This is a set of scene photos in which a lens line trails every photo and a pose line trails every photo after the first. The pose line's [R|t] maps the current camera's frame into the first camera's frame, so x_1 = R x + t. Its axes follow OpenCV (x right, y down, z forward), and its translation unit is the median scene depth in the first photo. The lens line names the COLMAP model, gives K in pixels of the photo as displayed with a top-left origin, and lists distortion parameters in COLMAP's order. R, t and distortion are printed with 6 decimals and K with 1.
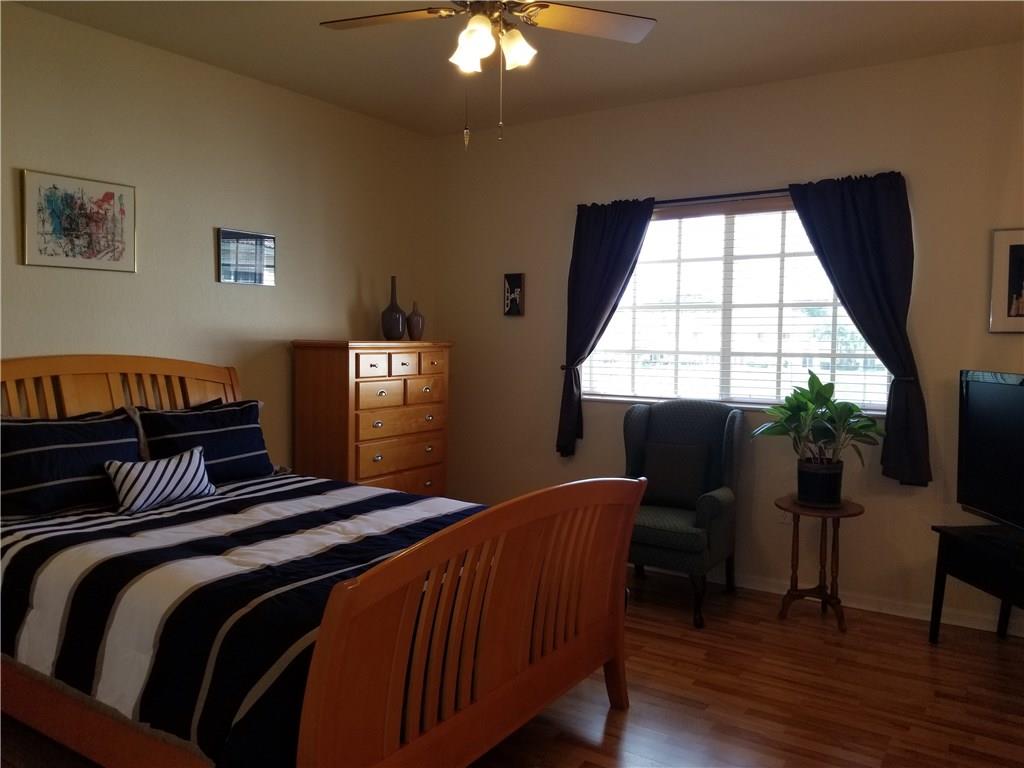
lens RADIAL K [[782.1, 0, 486.6], [0, 782.1, 384.6], [0, 0, 1]] dist [0.080207, -0.163622]
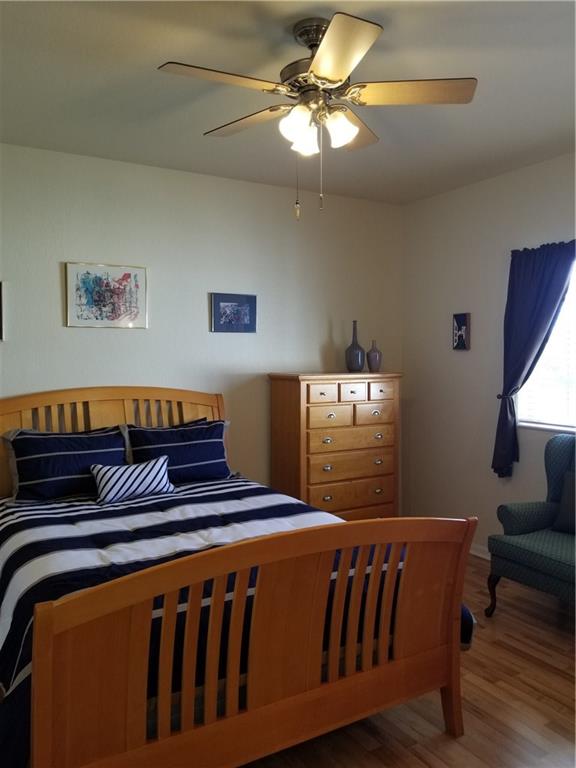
lens RADIAL K [[586.6, 0, 290.6], [0, 586.6, 376.2], [0, 0, 1]] dist [0.080207, -0.163622]
pose [[0.910179, 0.003009, -0.414203, 0.238373], [-0.014550, 0.999589, -0.024711, -0.034342], [0.413959, 0.028518, 0.909849, 0.150821]]
